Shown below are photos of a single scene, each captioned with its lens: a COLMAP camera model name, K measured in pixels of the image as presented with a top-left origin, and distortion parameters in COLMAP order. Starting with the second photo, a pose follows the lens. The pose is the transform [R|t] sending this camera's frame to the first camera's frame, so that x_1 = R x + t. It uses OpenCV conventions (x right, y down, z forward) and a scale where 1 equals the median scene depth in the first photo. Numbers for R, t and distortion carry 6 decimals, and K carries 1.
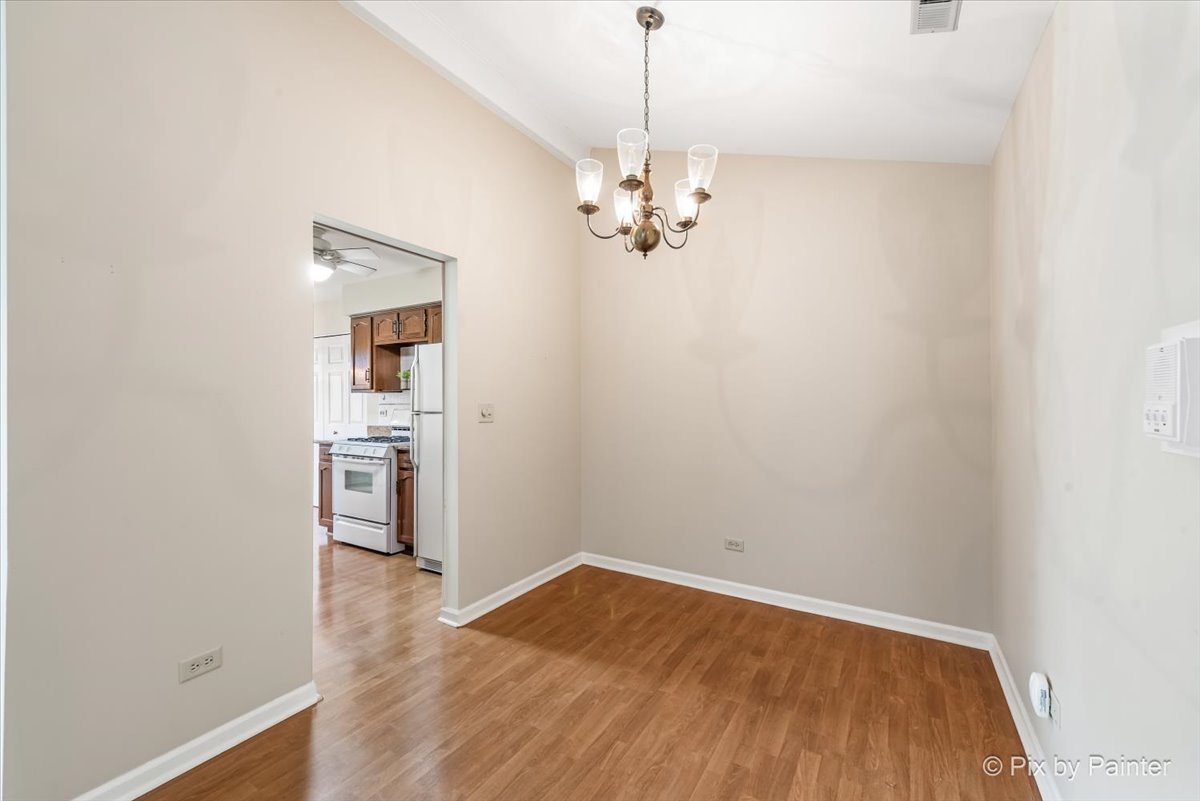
lens RADIAL K [[482.5, 0, 599.3], [0, 482.5, 402.7], [0, 0, 1]] dist [0.006339, -0.000729]
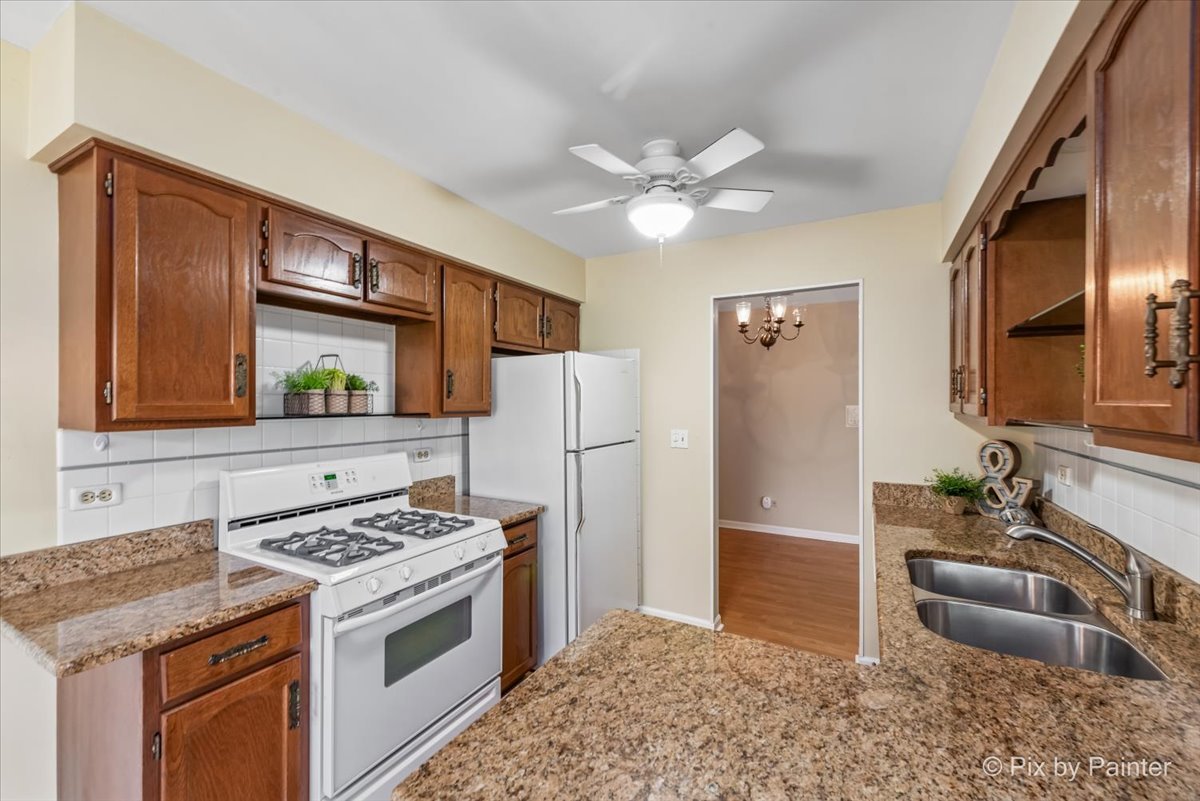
lens RADIAL K [[482.5, 0, 599.3], [0, 482.5, 402.7], [0, 0, 1]] dist [0.006339, -0.000729]
pose [[-0.036912, 0.002122, 0.999316, -0.859143], [0.007187, 0.999972, -0.001857, -0.037326], [-0.999293, 0.007114, -0.036926, 0.807919]]
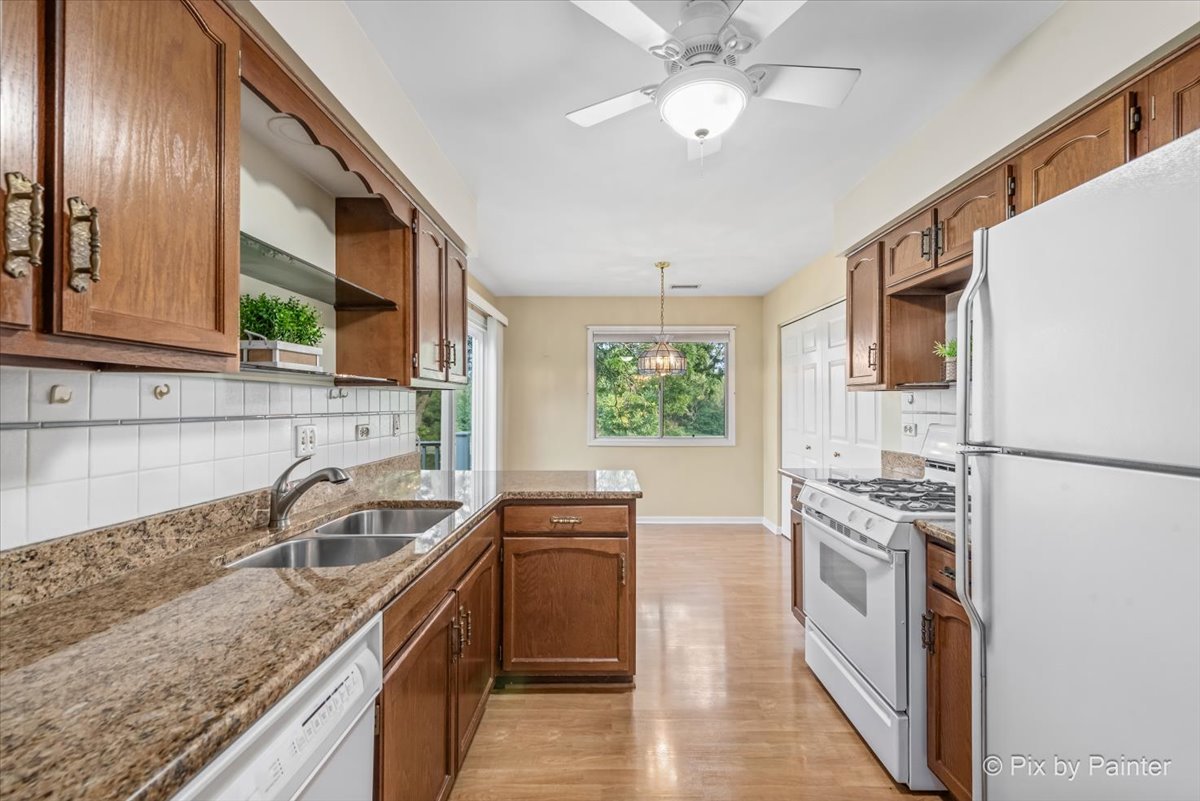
lens RADIAL K [[491.1, 0, 614.9], [0, 491.1, 397.1], [0, 0, 1]] dist [0.010561, -0.000067]
pose [[0.529244, -0.008525, -0.848427, -0.189211], [-0.004813, 0.999903, -0.013050, -0.005677], [0.848456, 0.010991, 0.529152, 0.514730]]
